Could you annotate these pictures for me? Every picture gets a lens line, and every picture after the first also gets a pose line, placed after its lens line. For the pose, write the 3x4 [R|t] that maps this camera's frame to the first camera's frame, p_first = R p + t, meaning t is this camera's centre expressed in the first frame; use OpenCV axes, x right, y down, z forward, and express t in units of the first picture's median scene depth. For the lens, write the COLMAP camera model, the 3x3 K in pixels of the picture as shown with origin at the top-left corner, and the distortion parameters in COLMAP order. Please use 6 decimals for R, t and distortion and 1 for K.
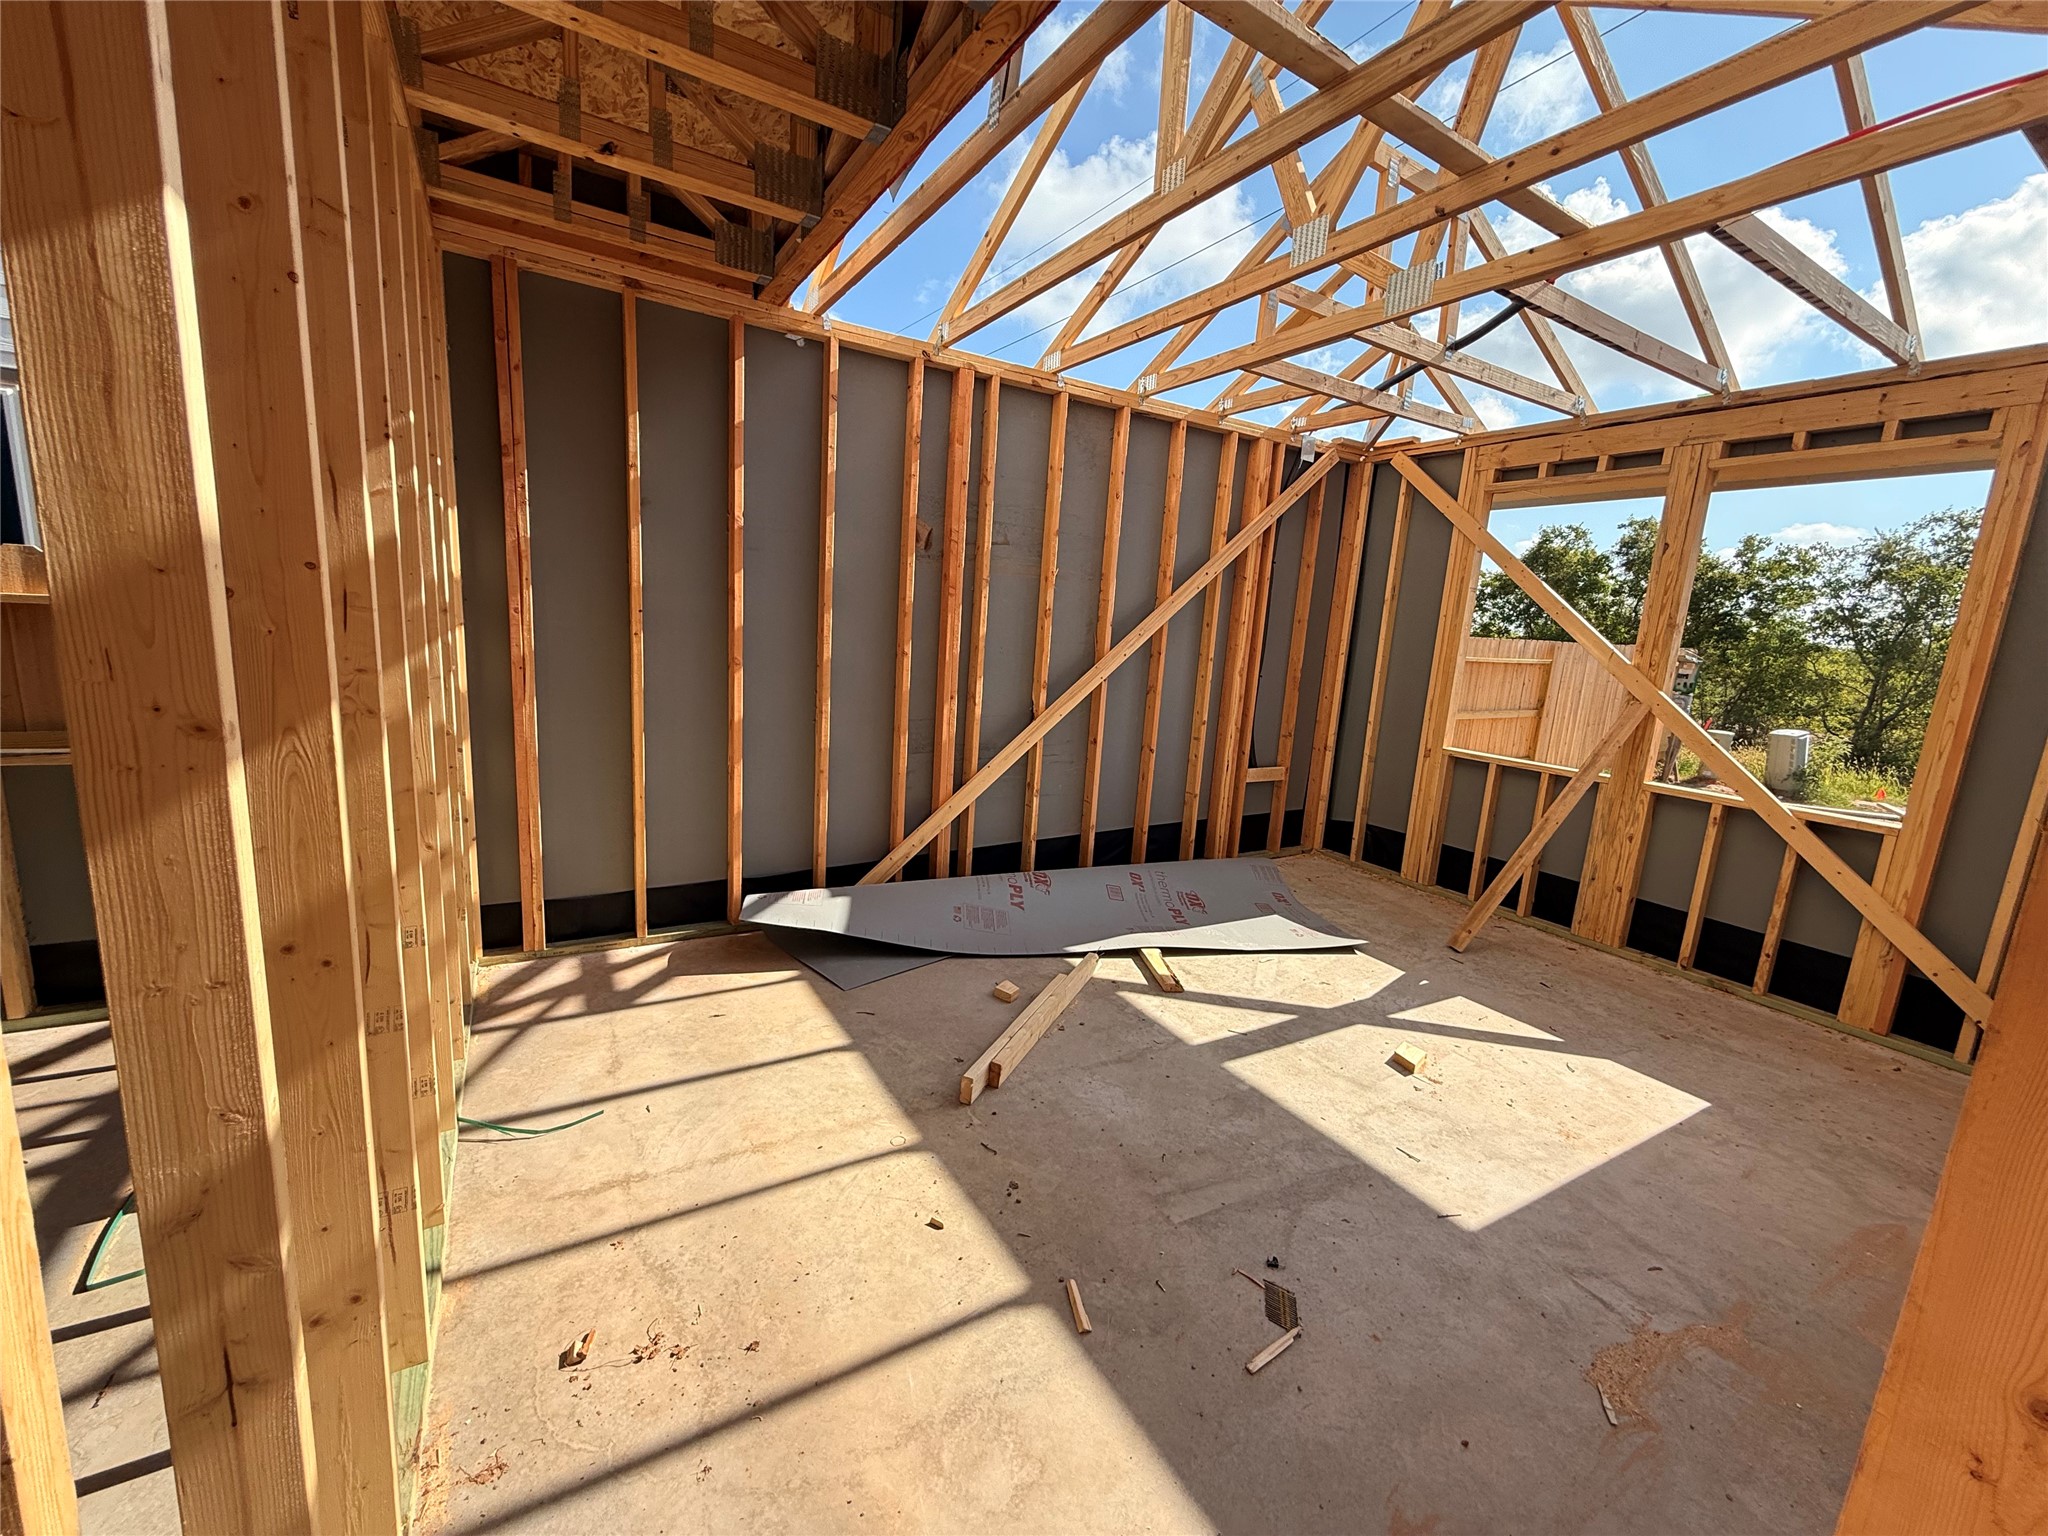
lens RADIAL K [[817.0, 0, 1022.7], [0, 817.0, 778.3], [0, 0, 1]] dist [0.001273, -0.000390]
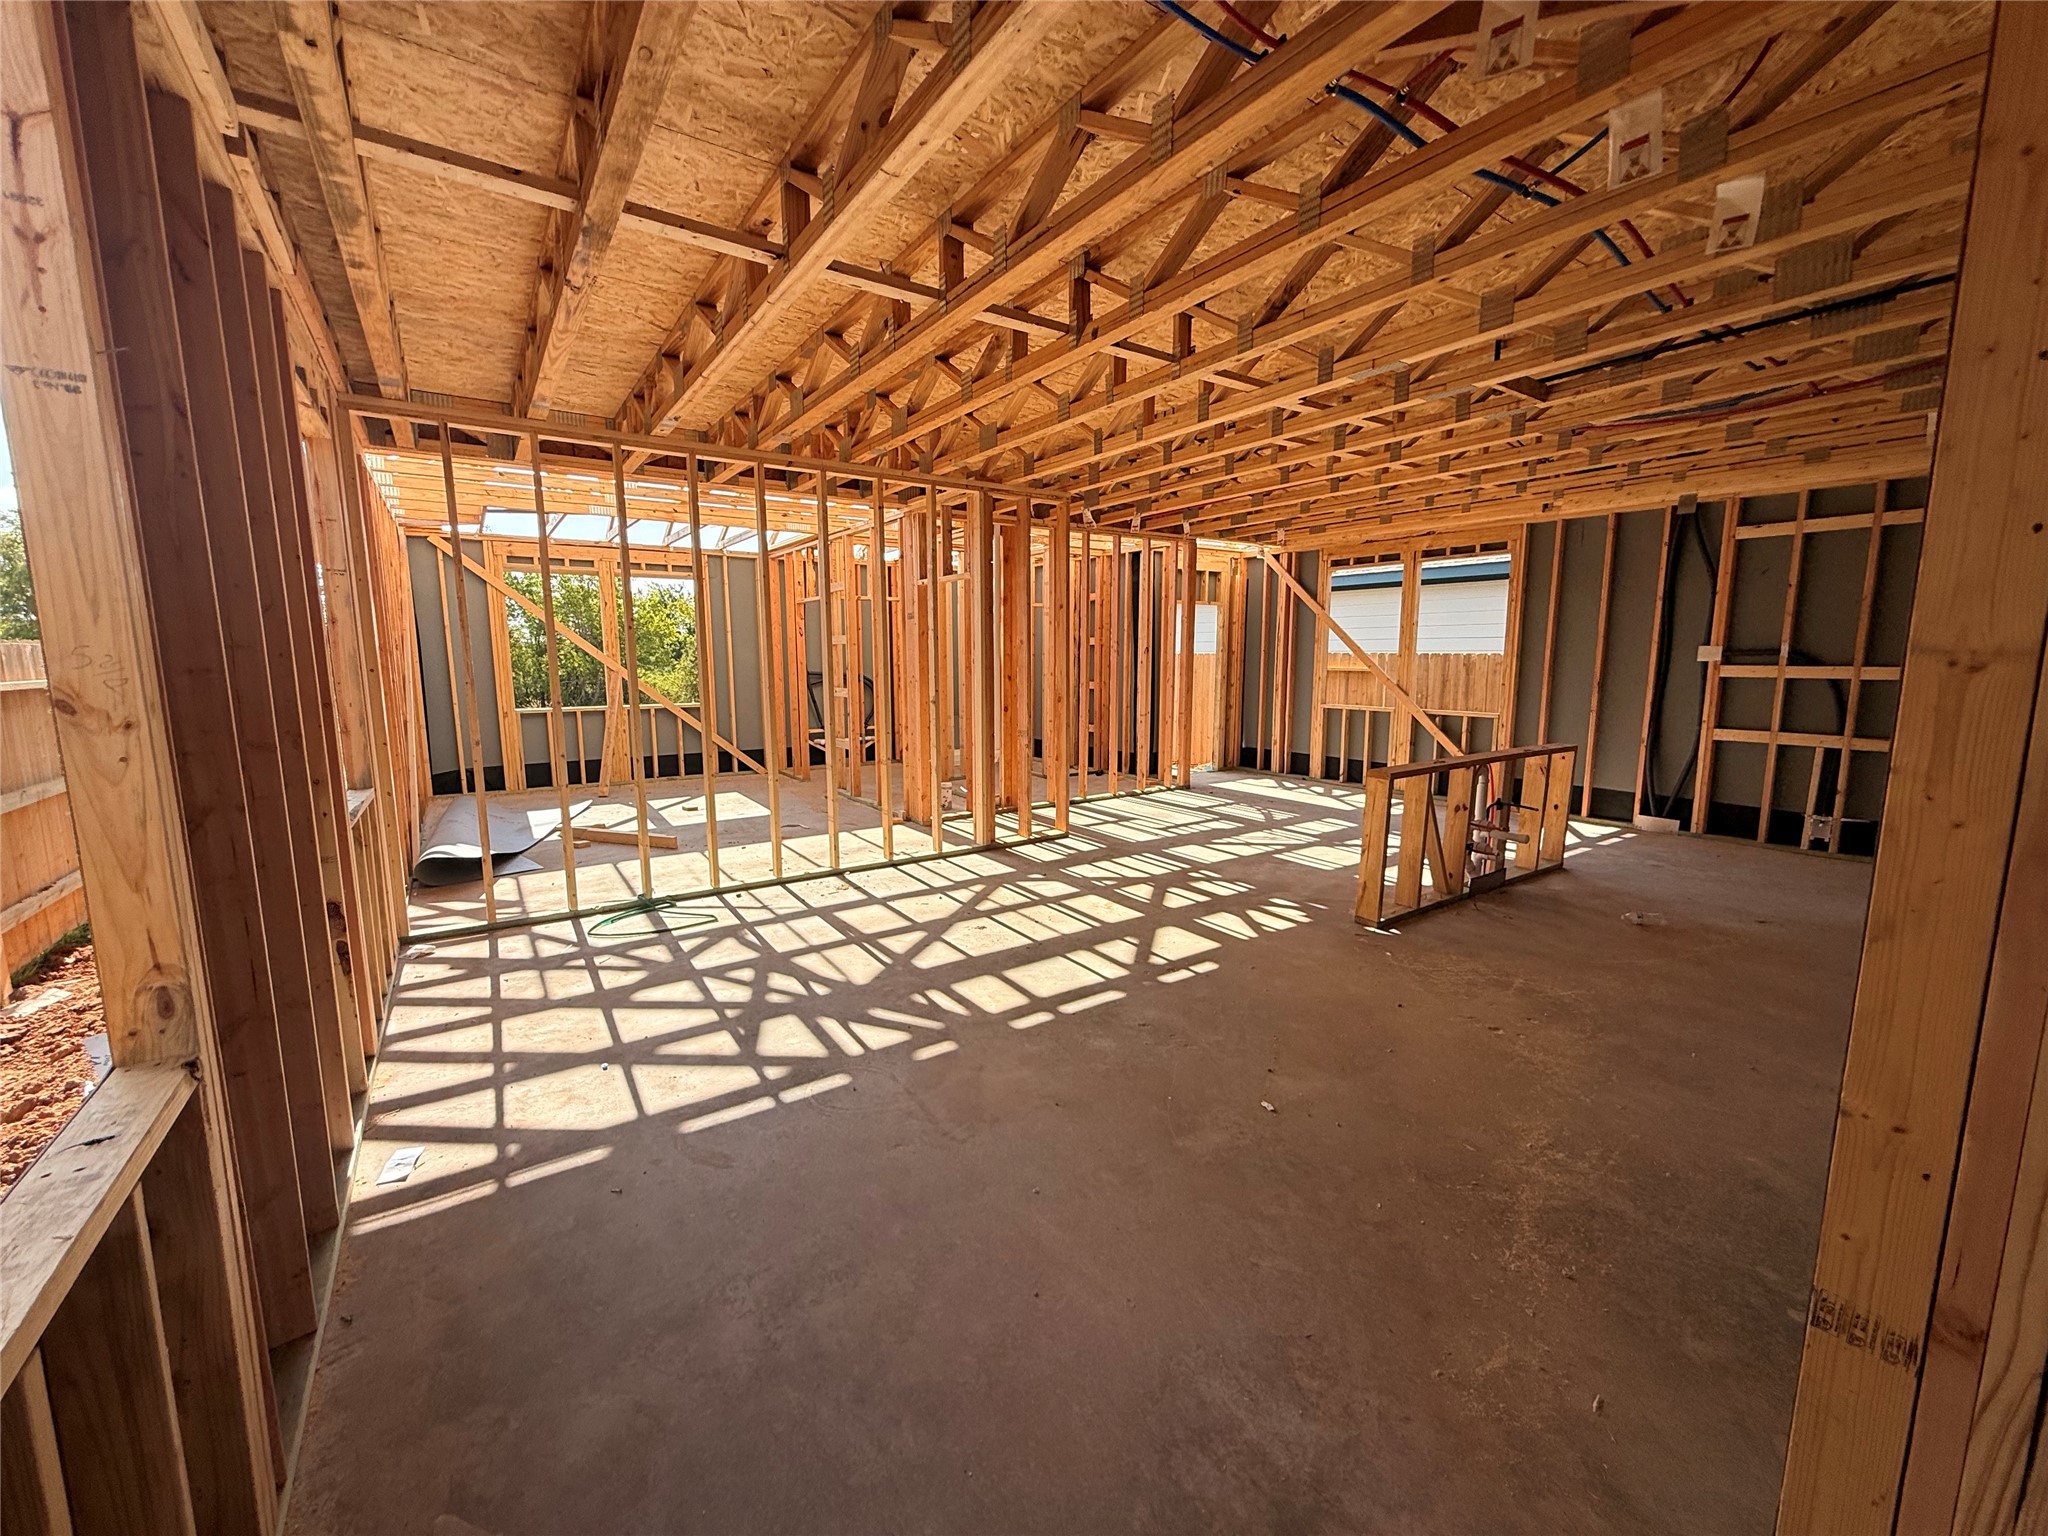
lens RADIAL K [[817.0, 0, 1017.2], [0, 817.0, 769.9], [0, 0, 1]] dist [0.001273, -0.000390]
pose [[-0.057073, -0.202009, 0.977719, -1.306614], [0.185787, 0.960060, 0.209206, -0.081416], [-0.980931, 0.193588, -0.017263, 0.000533]]
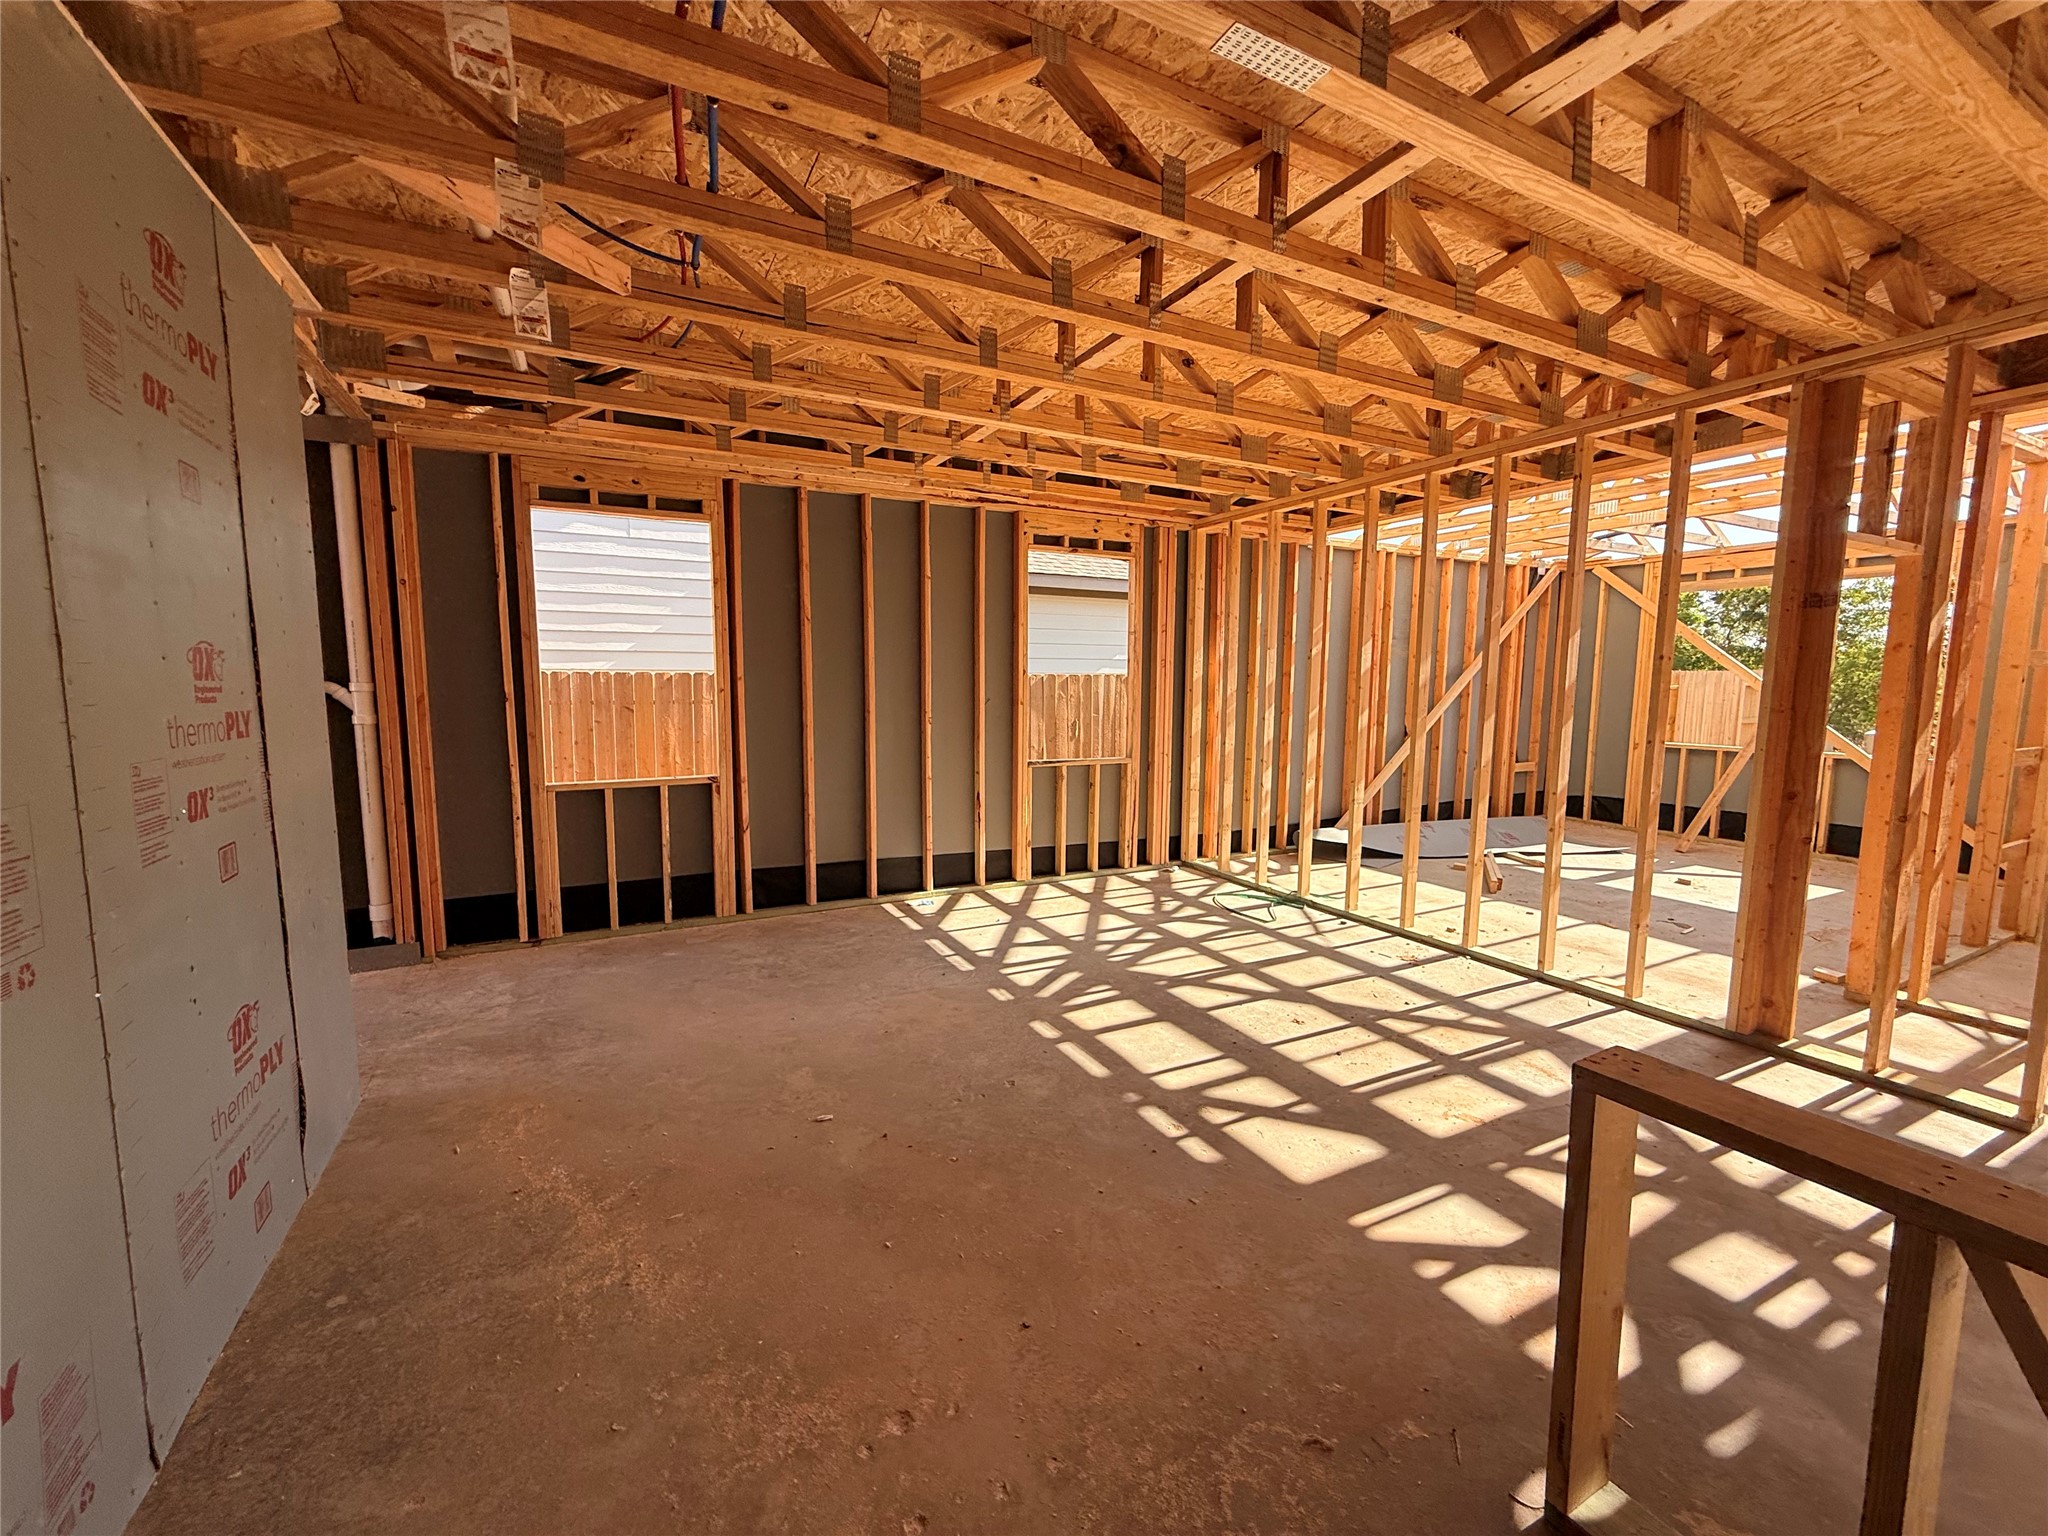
lens RADIAL K [[817.0, 0, 1017.2], [0, 817.0, 769.7], [0, 0, 1]] dist [0.001273, -0.000390]
pose [[0.996397, -0.049095, -0.069150, -0.640881], [0.043473, 0.995800, -0.080581, 0.096136], [0.072816, 0.077284, 0.994347, -0.721473]]
